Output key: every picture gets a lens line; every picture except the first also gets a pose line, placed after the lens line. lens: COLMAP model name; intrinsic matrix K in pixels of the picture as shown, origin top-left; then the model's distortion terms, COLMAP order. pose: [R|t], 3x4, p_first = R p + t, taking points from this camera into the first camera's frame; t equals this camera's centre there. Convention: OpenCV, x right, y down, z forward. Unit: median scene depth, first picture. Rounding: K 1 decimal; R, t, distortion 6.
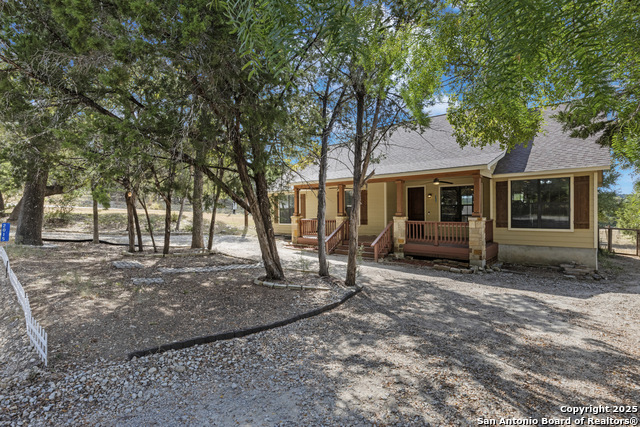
lens RADIAL K [[325.4, 0, 321.5], [0, 325.4, 210.6], [0, 0, 1]] dist [-0.001922, -0.000127]
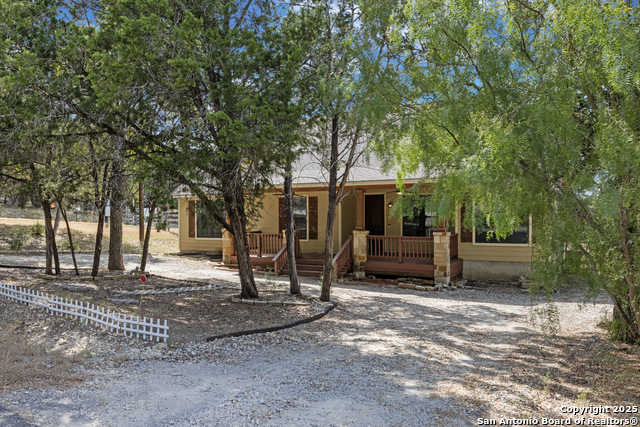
lens RADIAL K [[503.5, 0, 321.9], [0, 503.5, 215.9], [0, 0, 1]] dist [-0.012139, -0.002349]
pose [[0.977953, 0.006010, 0.208739, -0.216651], [-0.006418, 0.999979, 0.001274, -0.033485], [-0.208727, -0.002586, 0.977970, -0.460438]]
